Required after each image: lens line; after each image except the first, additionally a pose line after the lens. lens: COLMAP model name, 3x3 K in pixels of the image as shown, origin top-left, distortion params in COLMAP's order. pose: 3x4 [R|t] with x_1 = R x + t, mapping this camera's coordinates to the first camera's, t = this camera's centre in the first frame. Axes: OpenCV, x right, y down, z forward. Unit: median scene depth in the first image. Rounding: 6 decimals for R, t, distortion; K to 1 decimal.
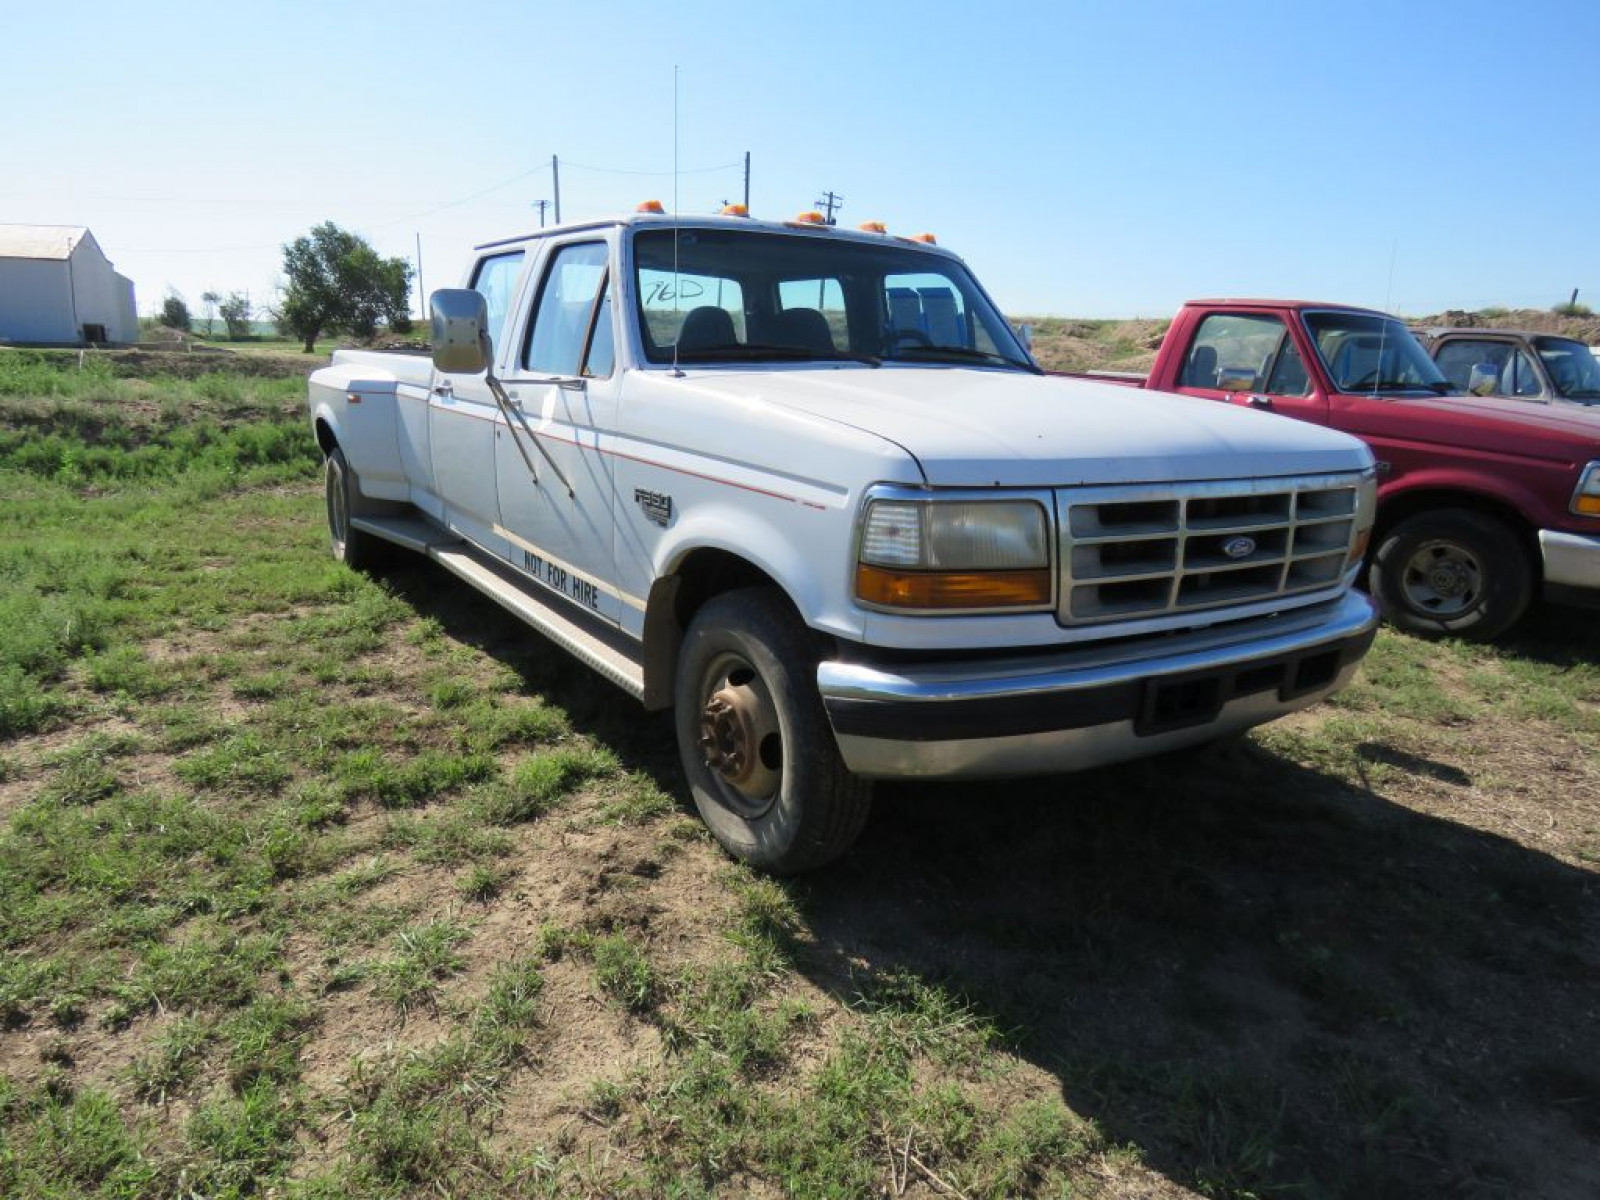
lens RADIAL K [[1031.8, 0, 801.7], [0, 1031.8, 613.9], [0, 0, 1]] dist [-0.024182, -0.000814]
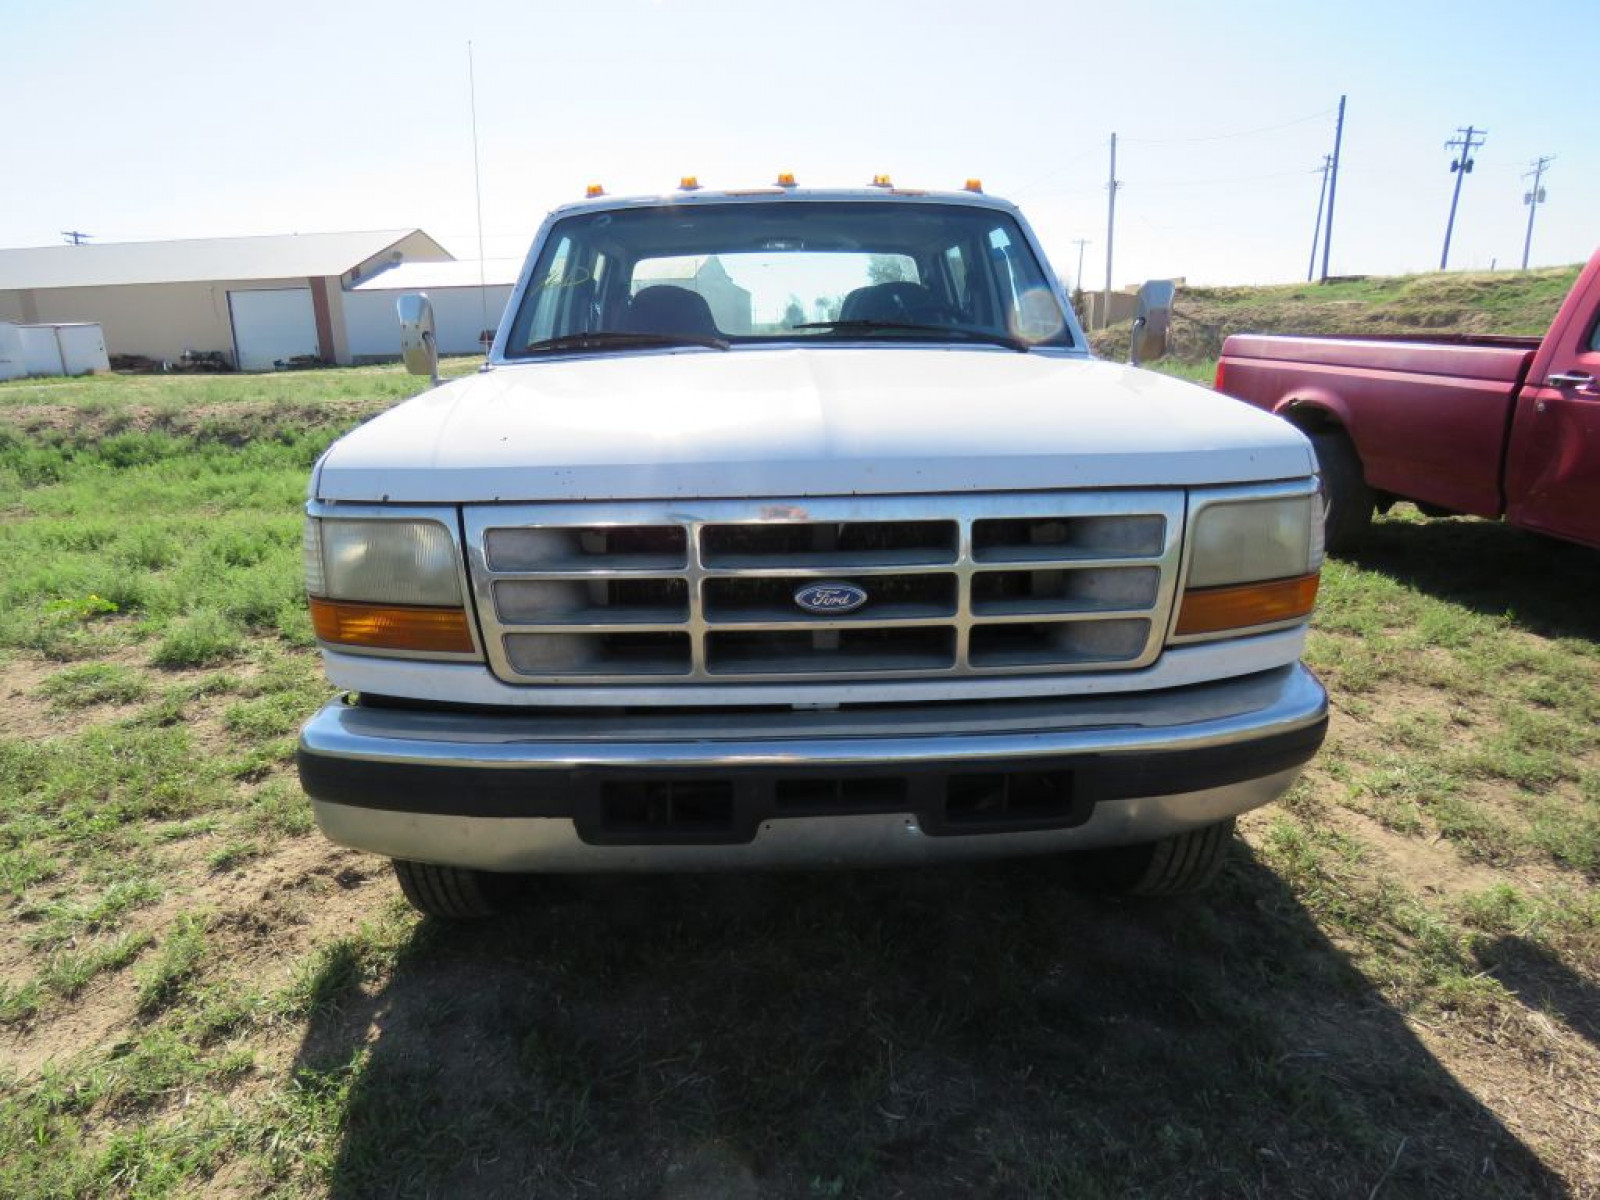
lens RADIAL K [[1032.5, 0, 800.0], [0, 1032.5, 600.0], [0, 0, 1]] dist [-0.009530, -0.003853]
pose [[0.850614, 0.078831, -0.519847, 0.685510], [-0.079063, 0.996632, 0.021762, -0.068985], [0.519812, 0.022589, 0.853982, 0.366743]]
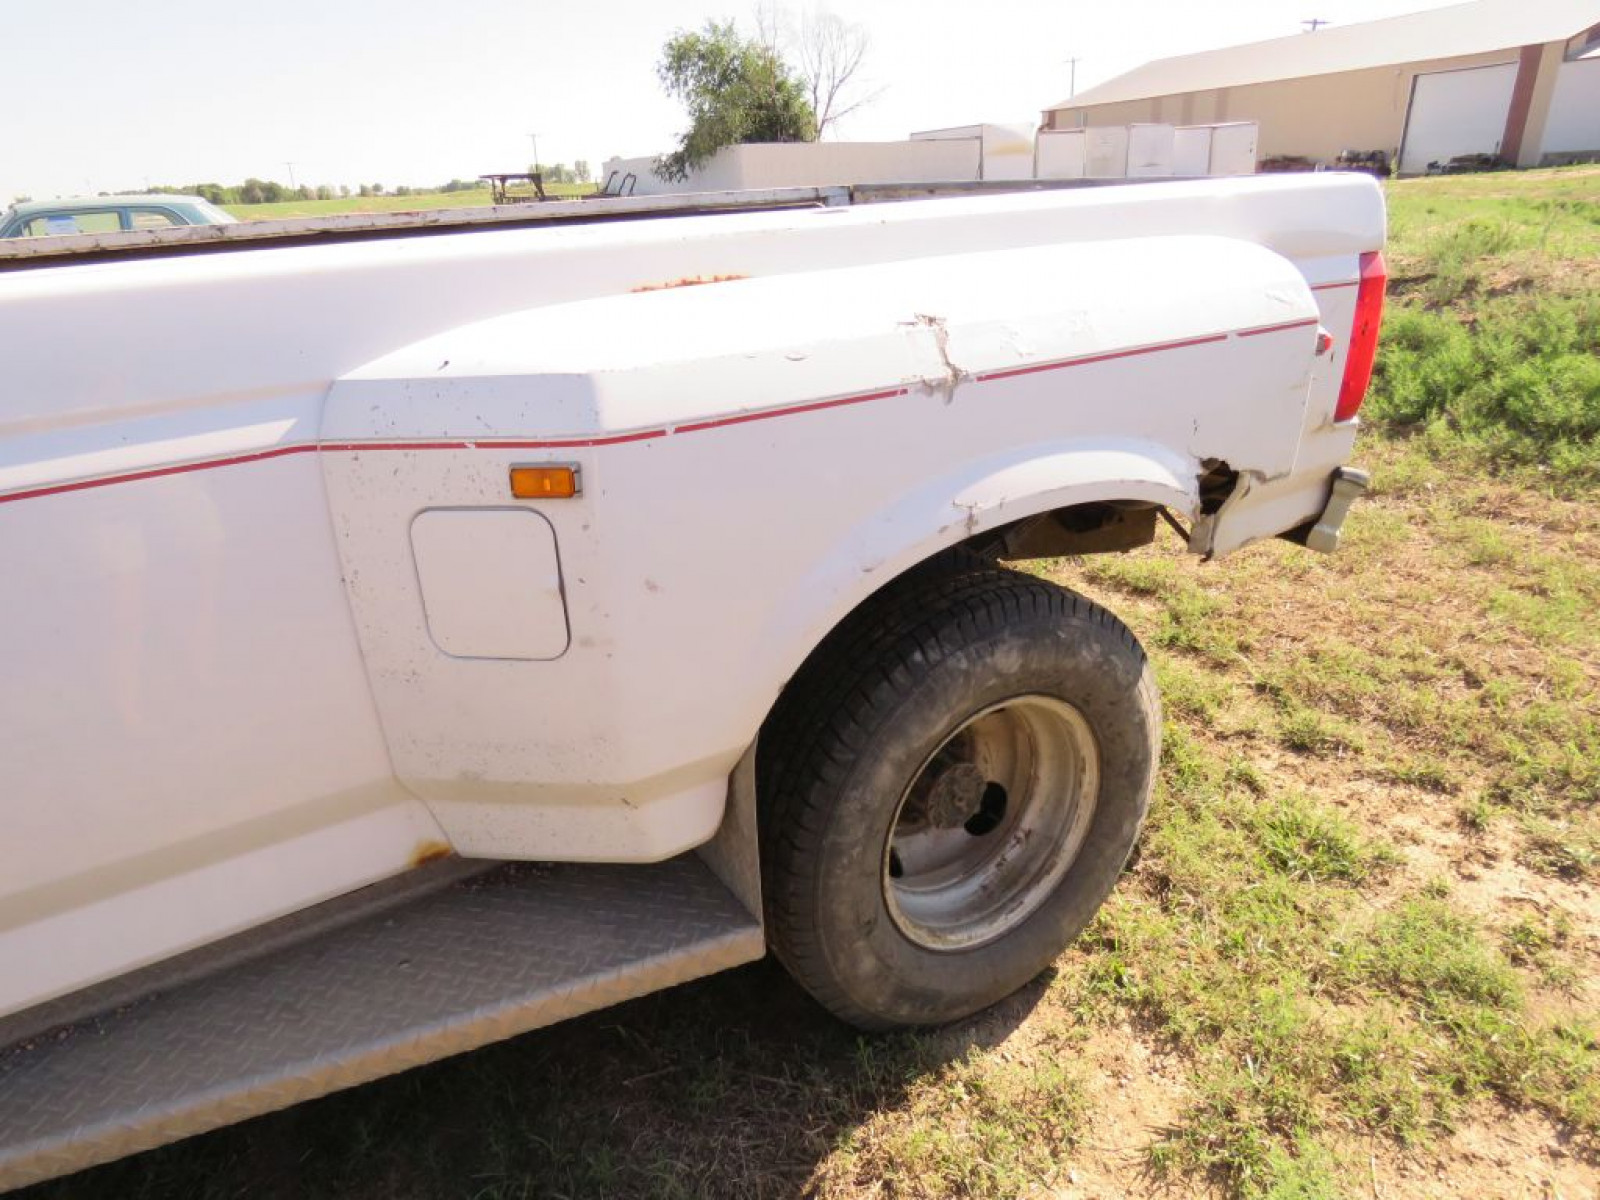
lens RADIAL K [[1029.7, 0, 801.1], [0, 1029.7, 595.2], [0, 0, 1]] dist [0.010970, 0.007373]
pose [[-0.054982, 0.347590, -0.936033, 0.212287], [-0.212579, 0.911884, 0.351109, -0.601108], [0.975596, 0.218286, 0.023753, 2.453798]]
